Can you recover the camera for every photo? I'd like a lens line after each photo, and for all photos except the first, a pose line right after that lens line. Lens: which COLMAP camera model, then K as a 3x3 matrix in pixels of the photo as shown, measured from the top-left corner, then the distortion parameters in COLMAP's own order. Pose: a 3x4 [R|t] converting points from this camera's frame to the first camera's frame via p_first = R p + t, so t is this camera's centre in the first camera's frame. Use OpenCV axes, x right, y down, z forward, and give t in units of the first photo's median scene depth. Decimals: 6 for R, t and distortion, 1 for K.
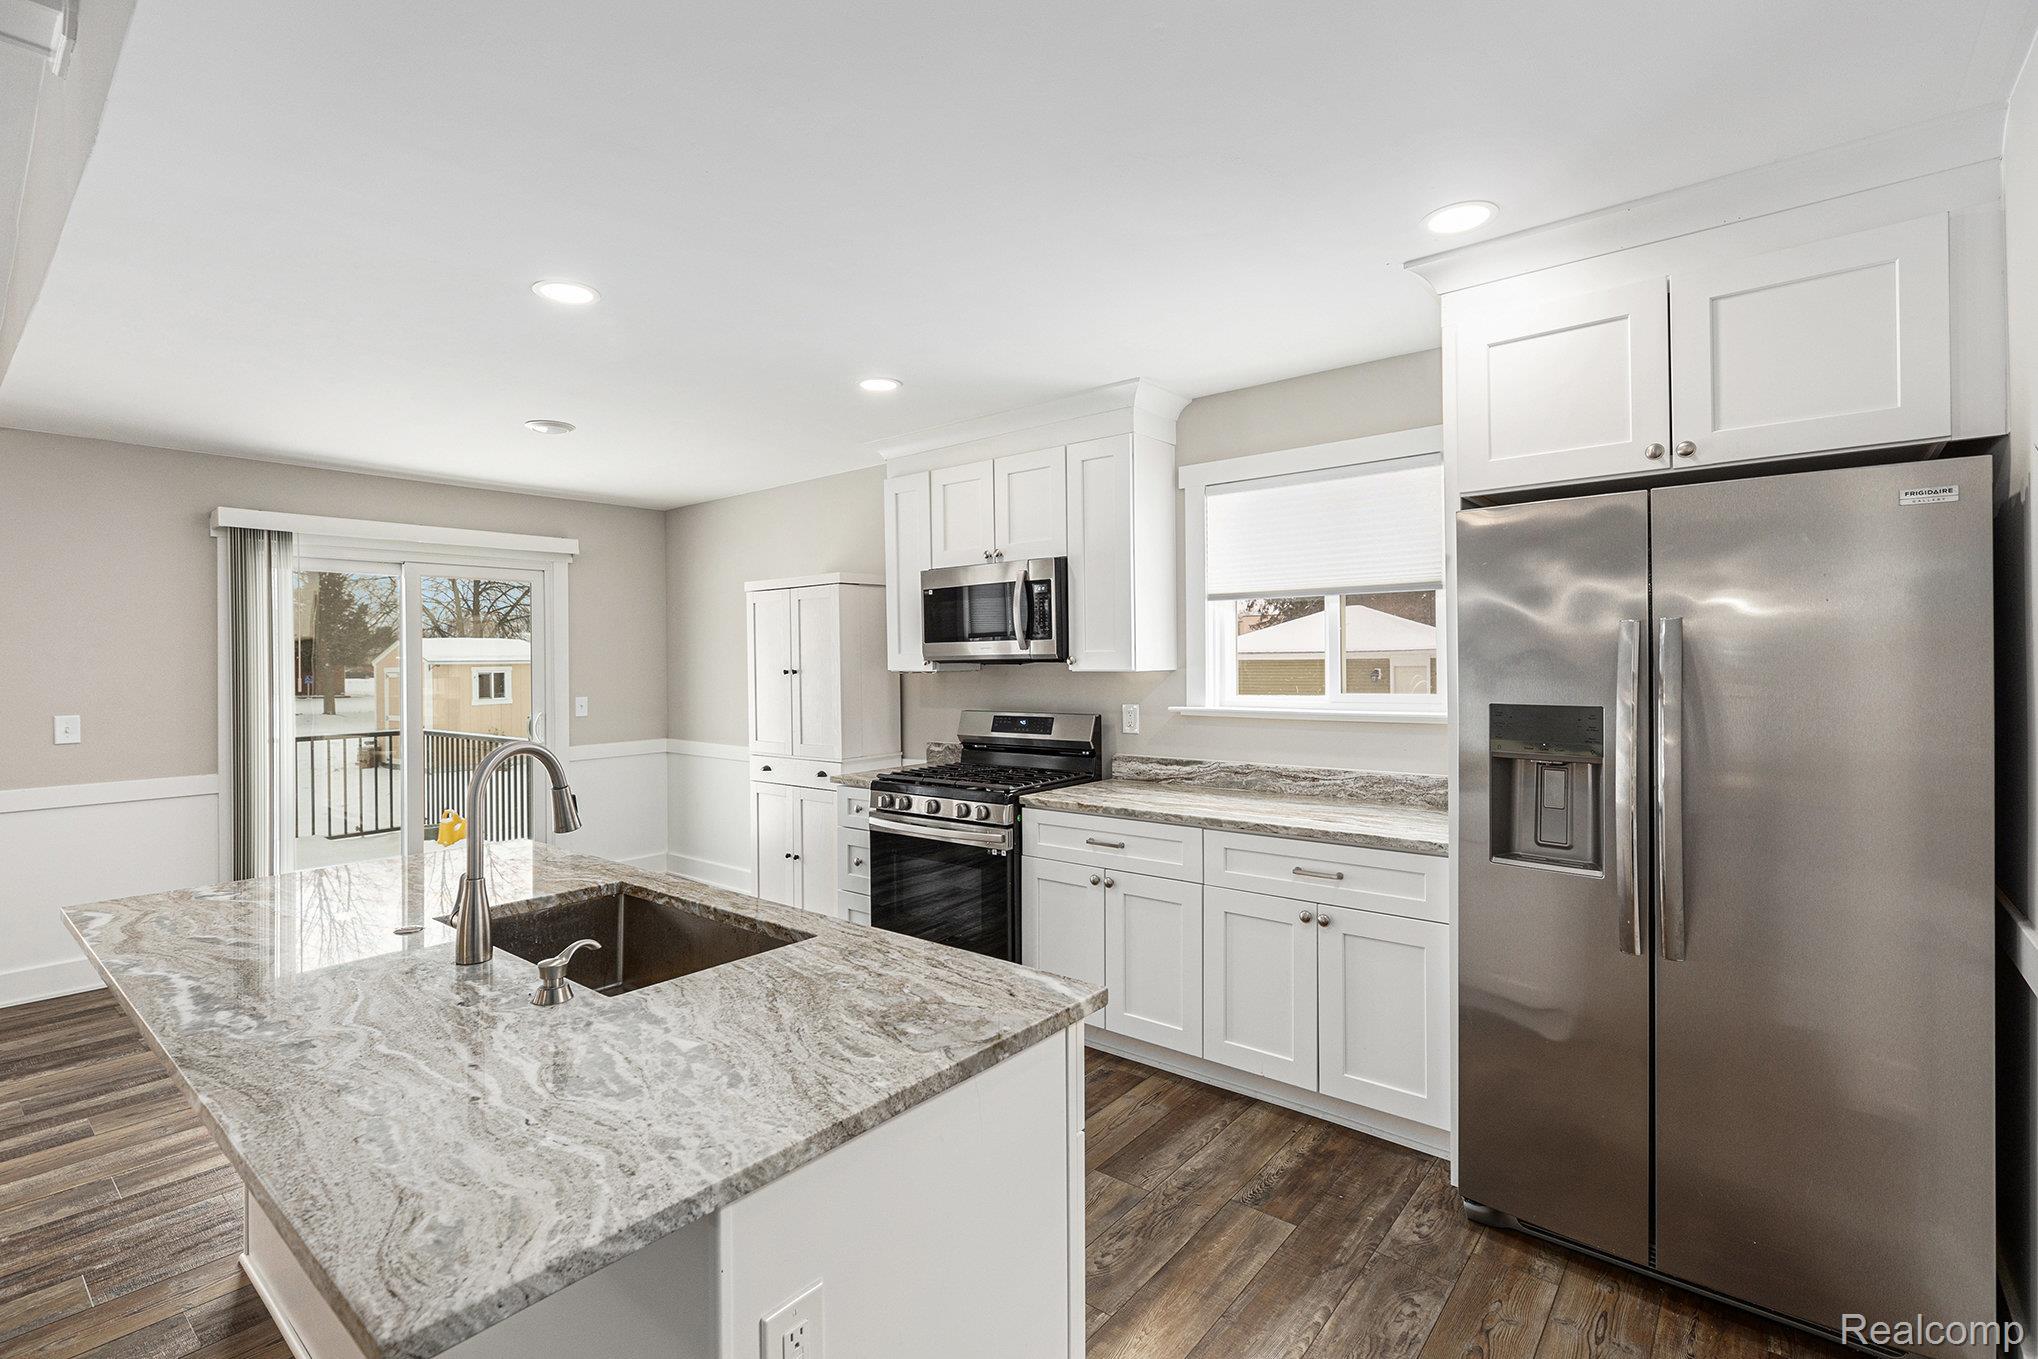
lens RADIAL K [[930.4, 0, 1019.3], [0, 930.4, 662.1], [0, 0, 1]] dist [0.002780, 0.000225]
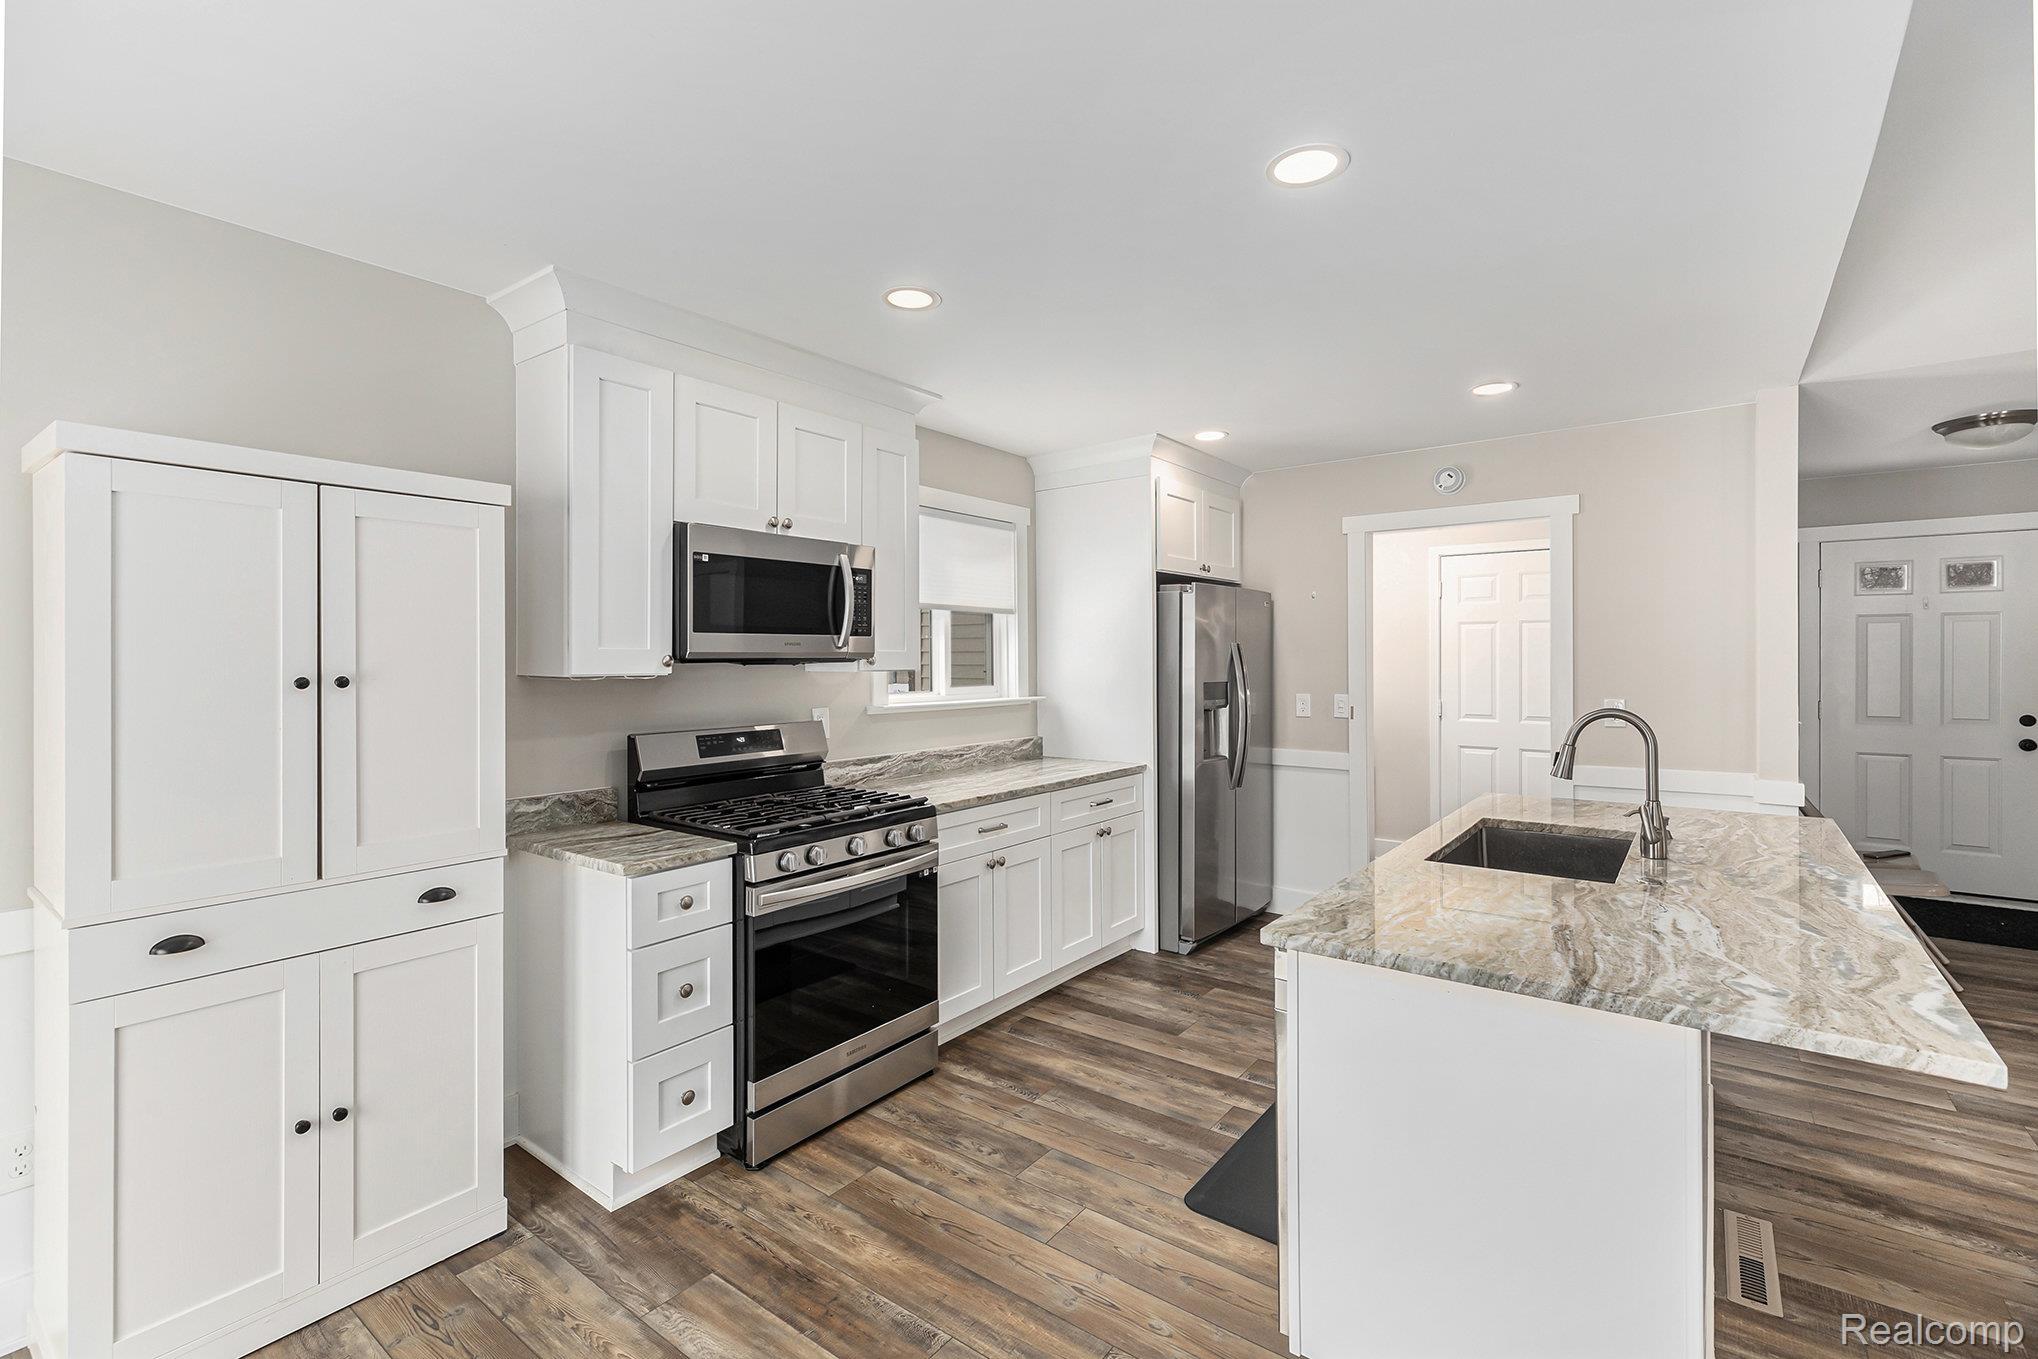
lens RADIAL K [[916.0, 0, 1015.6], [0, 916.0, 671.1], [0, 0, 1]] dist [0.003141, 0.000236]
pose [[-0.043218, -0.000220, 0.999066, -1.010096], [0.007880, 0.999969, 0.000561, 0.011395], [-0.999035, 0.007897, -0.043215, 1.052144]]
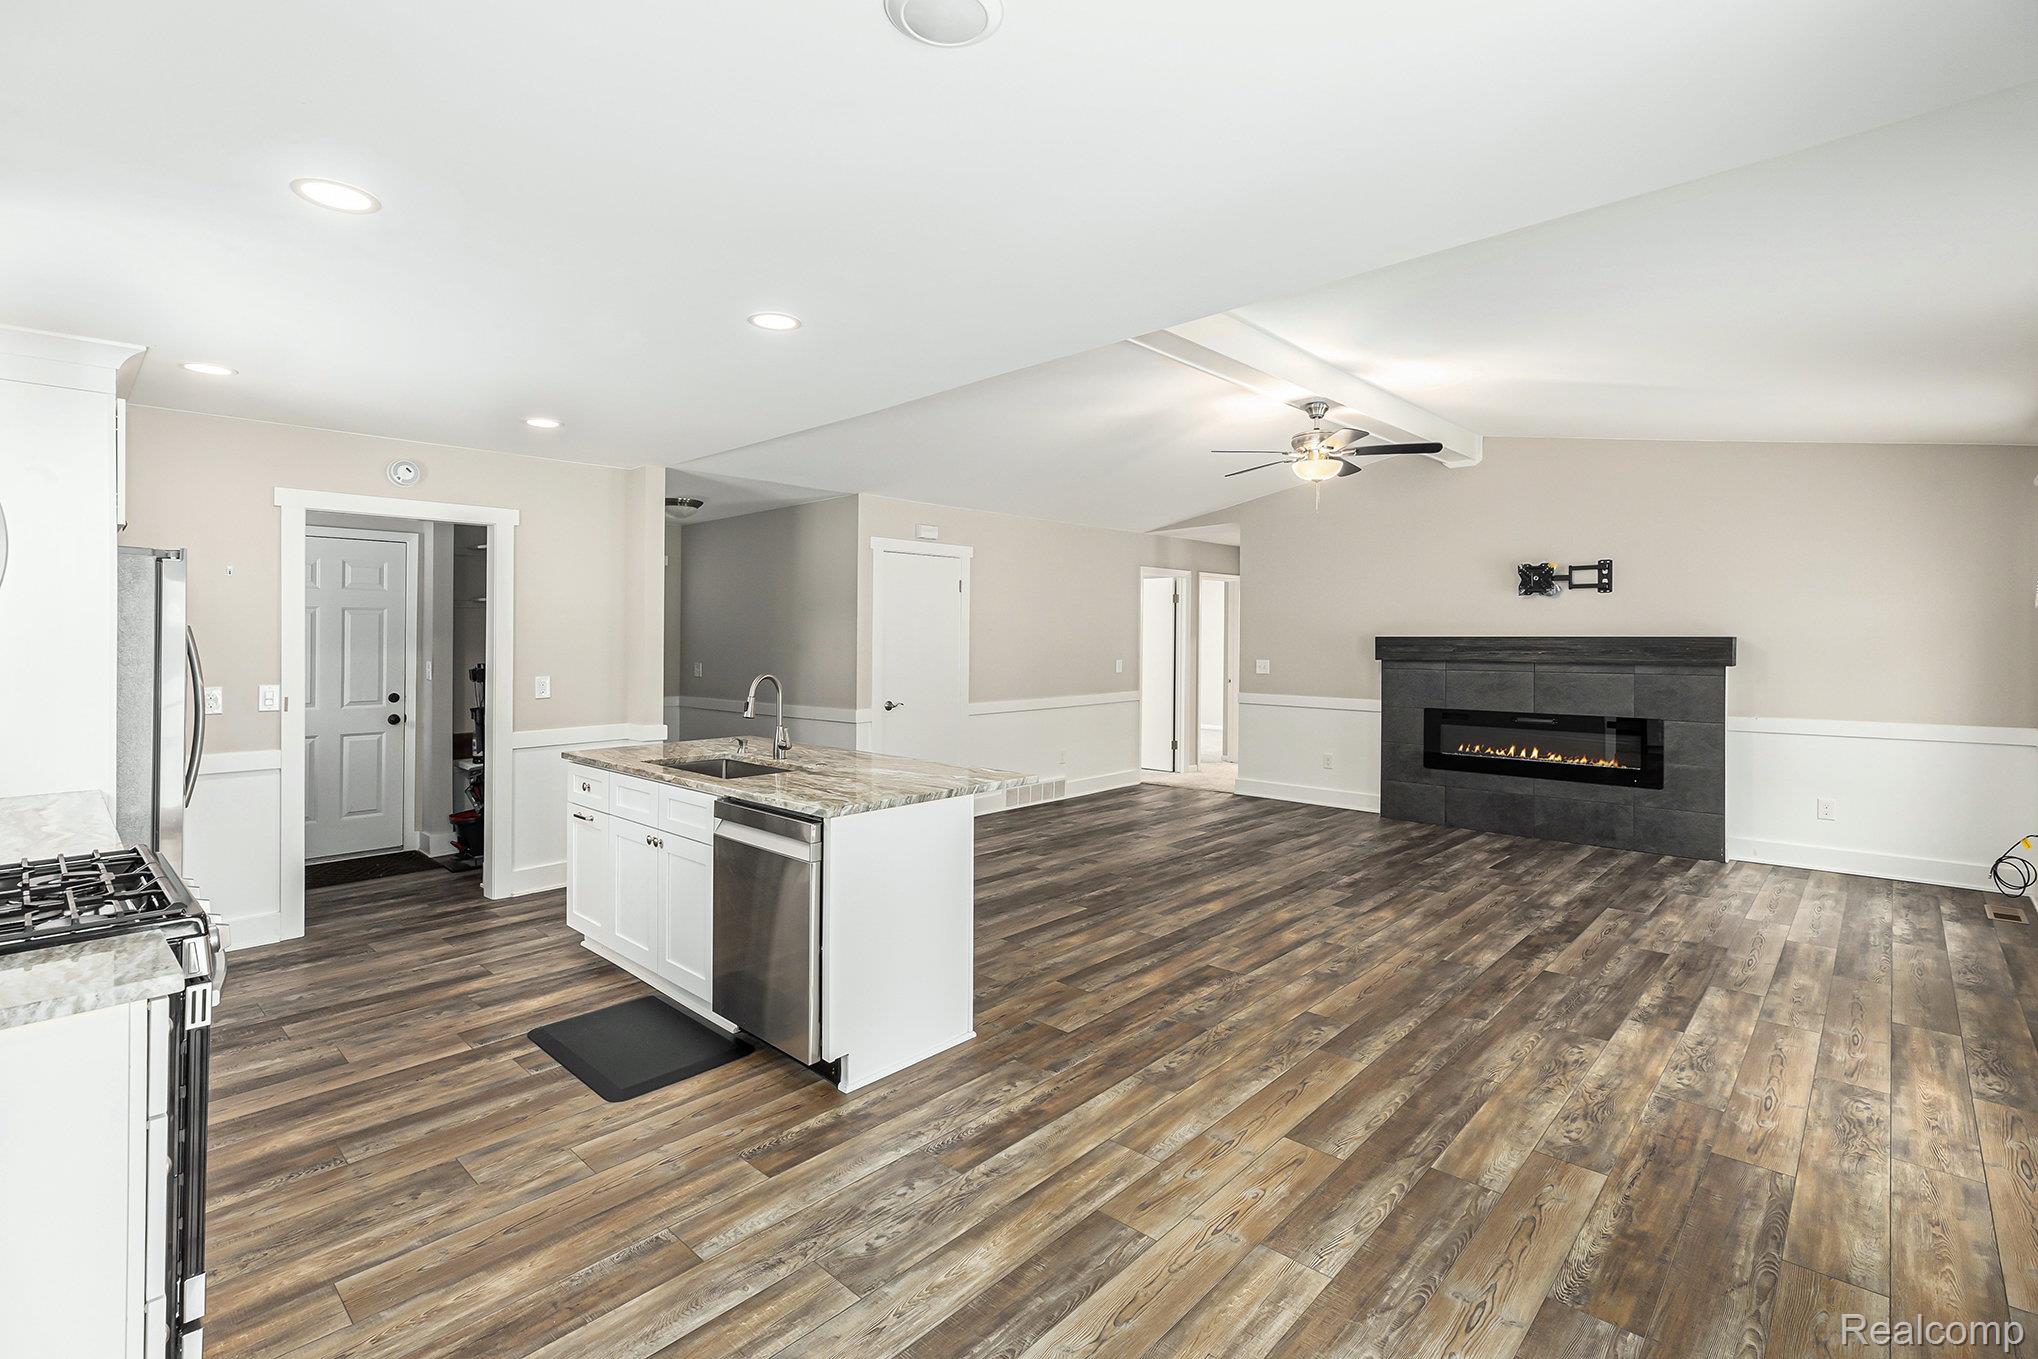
lens RADIAL K [[940.8, 0, 1031.6], [0, 940.8, 665.3], [0, 0, 1]] dist [0.016532, -0.000589]
pose [[-0.998232, 0.013770, 0.057814, -0.729107], [0.015697, 0.999332, 0.033013, -0.002062], [-0.057321, 0.033862, -0.997781, 1.776602]]
